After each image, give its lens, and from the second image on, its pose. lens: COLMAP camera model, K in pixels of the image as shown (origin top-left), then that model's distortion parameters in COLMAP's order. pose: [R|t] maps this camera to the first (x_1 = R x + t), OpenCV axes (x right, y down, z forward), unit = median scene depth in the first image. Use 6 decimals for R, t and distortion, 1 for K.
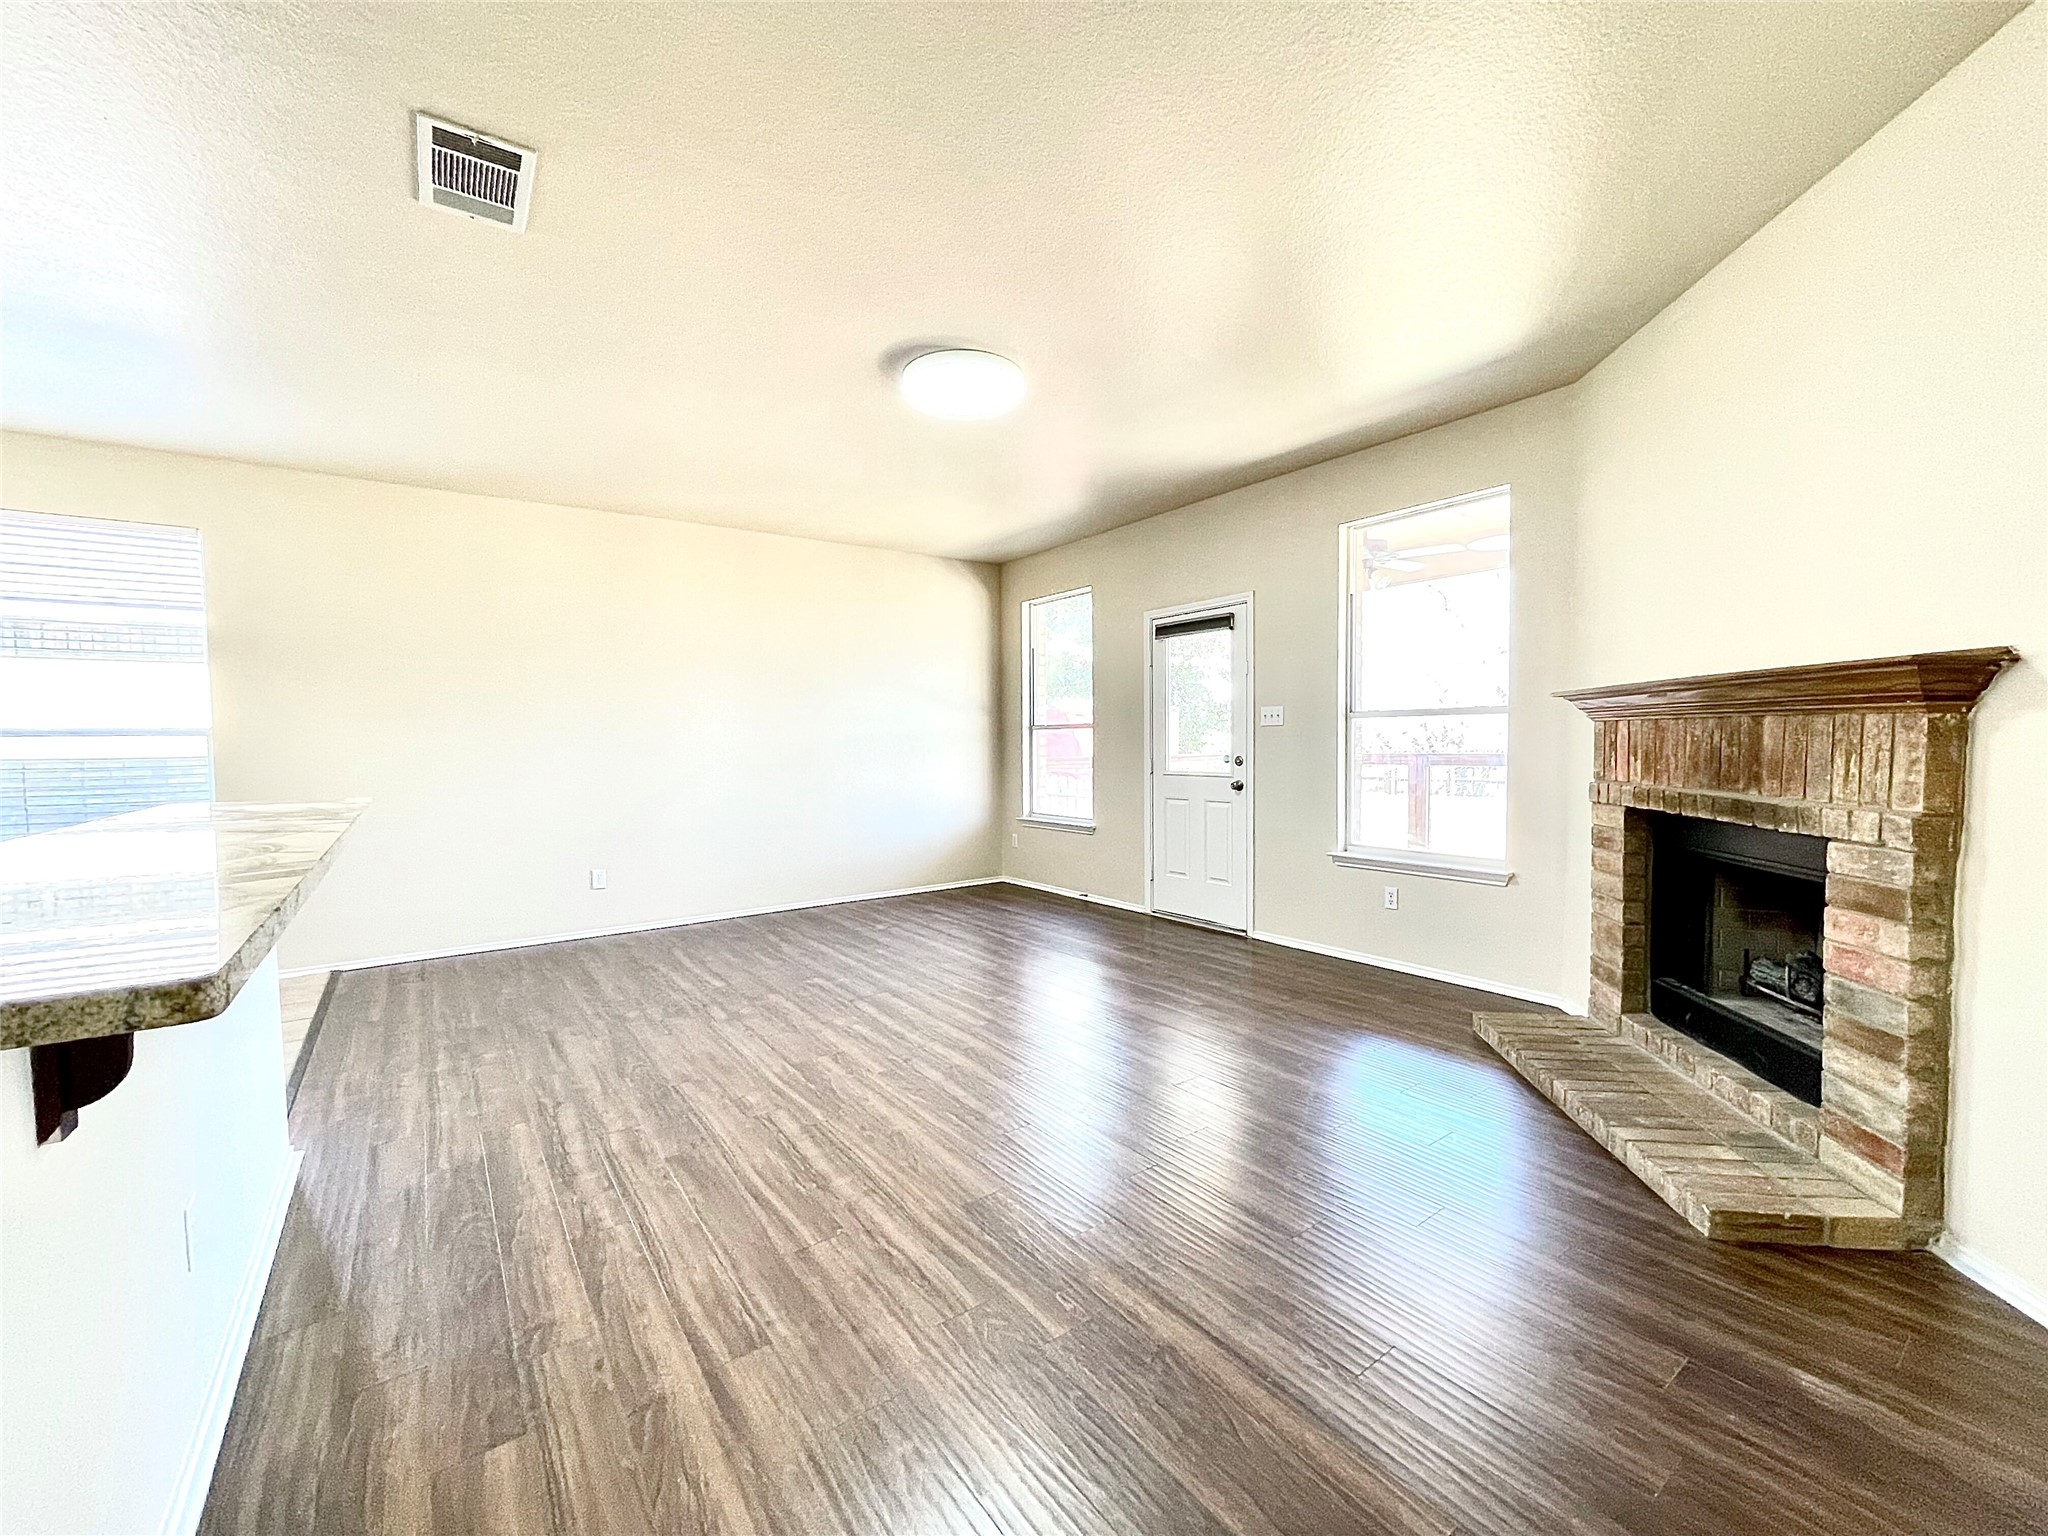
lens RADIAL K [[830.1, 0, 1020.7], [0, 830.1, 773.6], [0, 0, 1]] dist [0.000262, 0.000271]
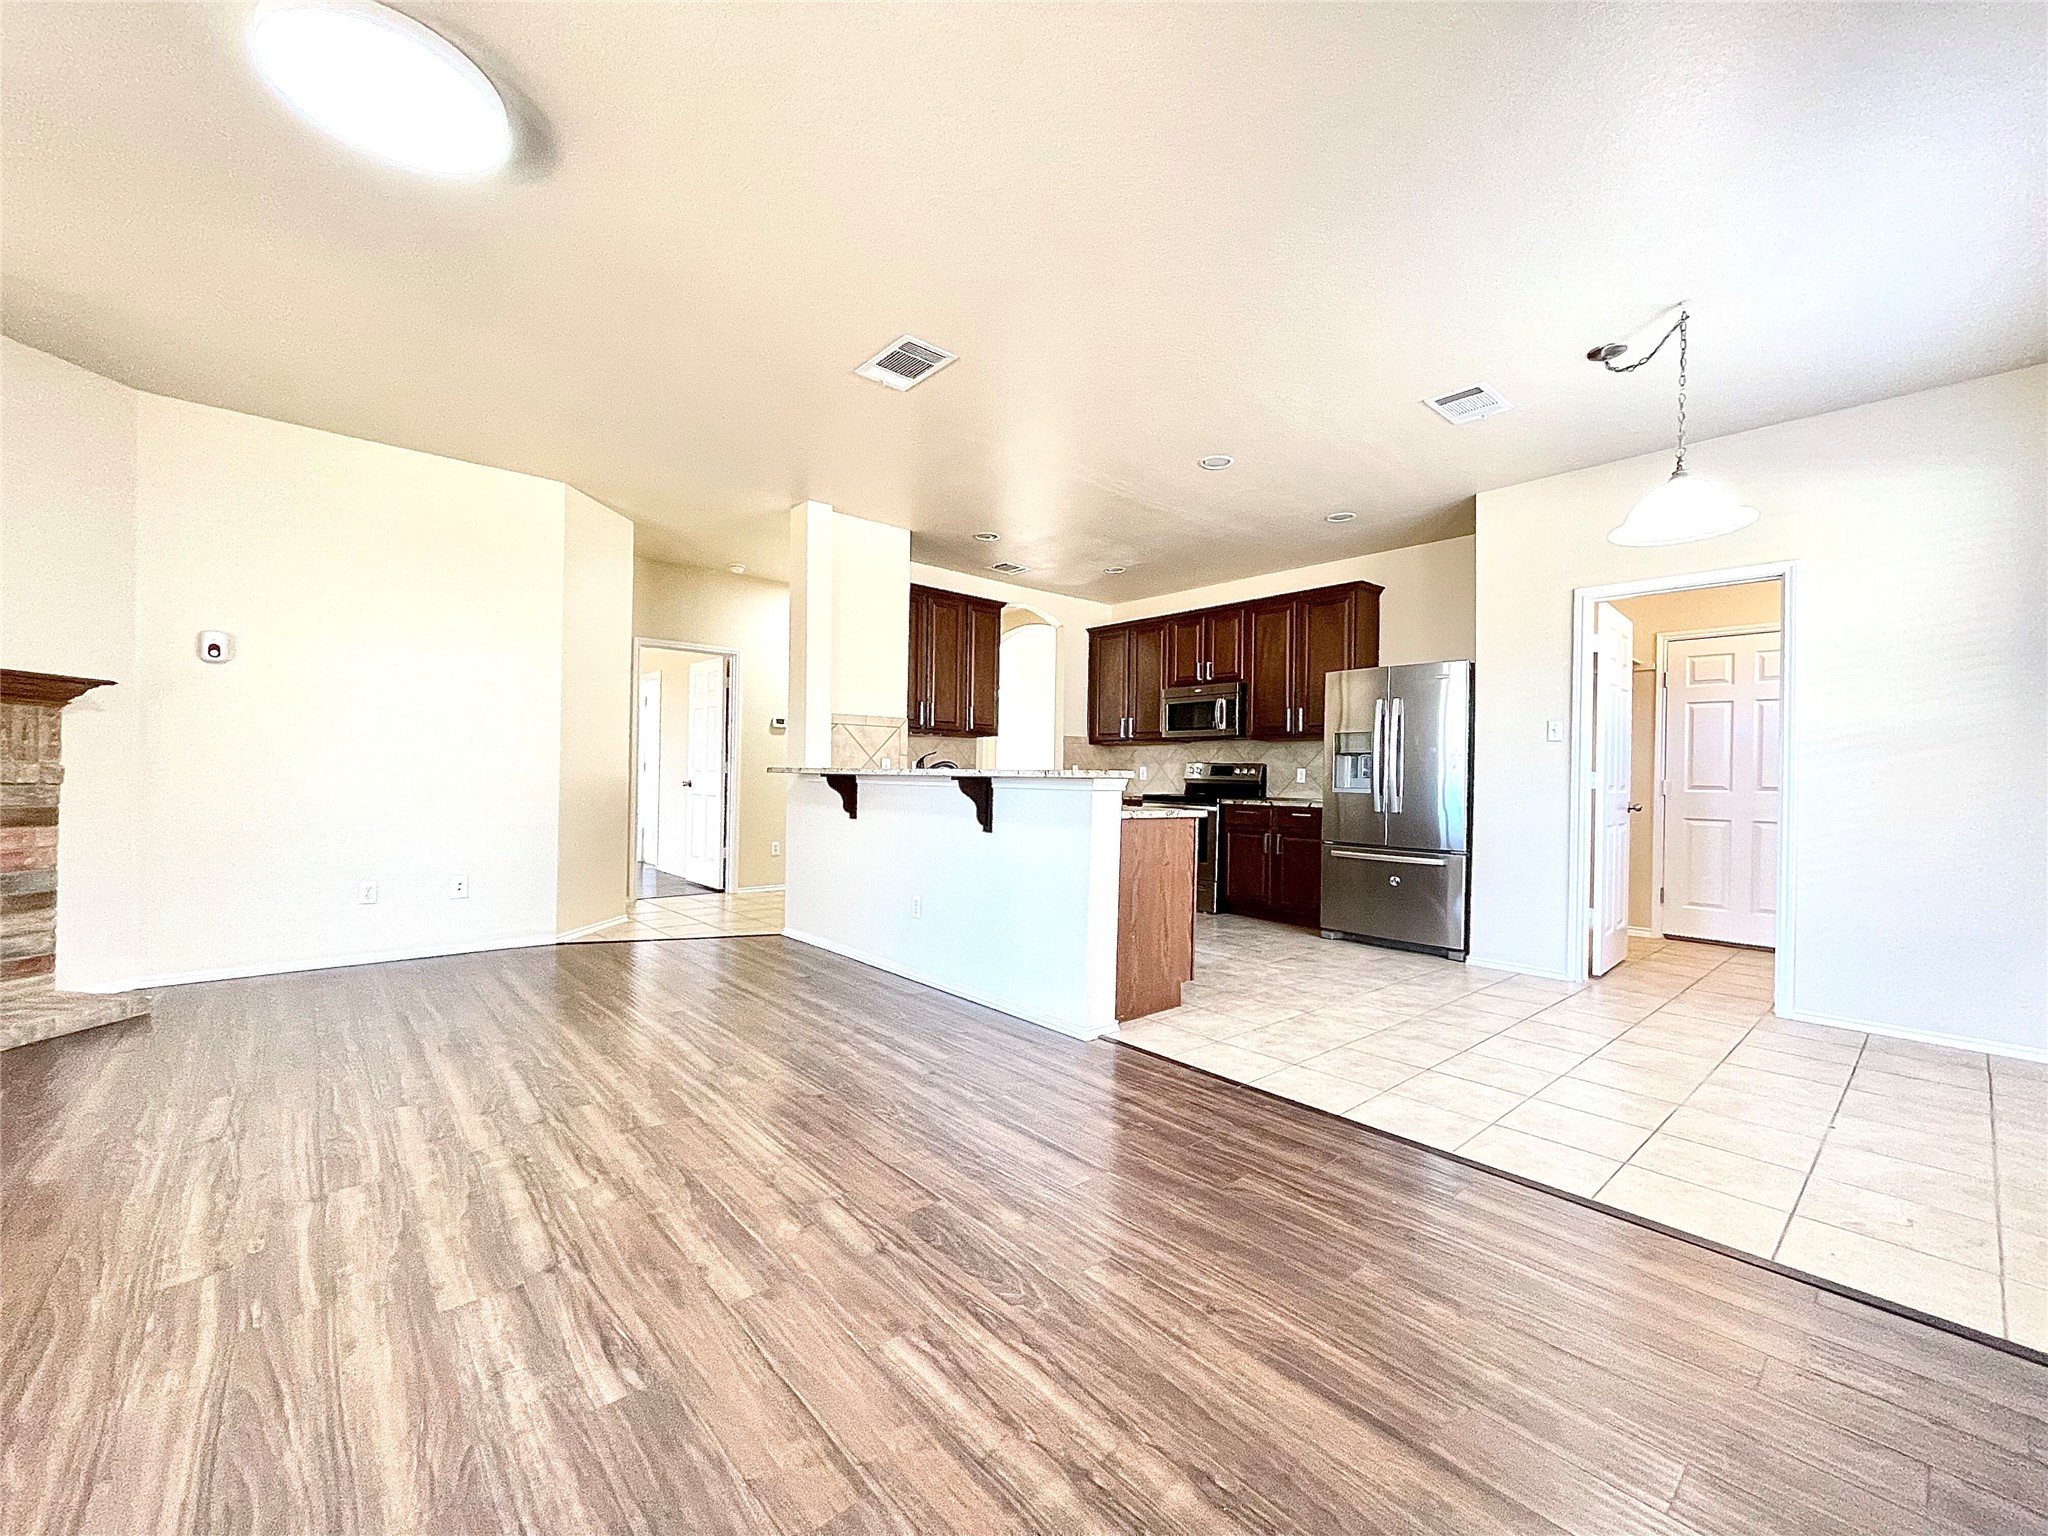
lens RADIAL K [[830.1, 0, 1026.1], [0, 830.1, 772.8], [0, 0, 1]] dist [0.000262, 0.000271]
pose [[-0.995298, -0.004295, -0.096766, -0.485587], [-0.008047, 0.999229, 0.038416, -0.009745], [0.096527, 0.039014, -0.994565, 1.715492]]
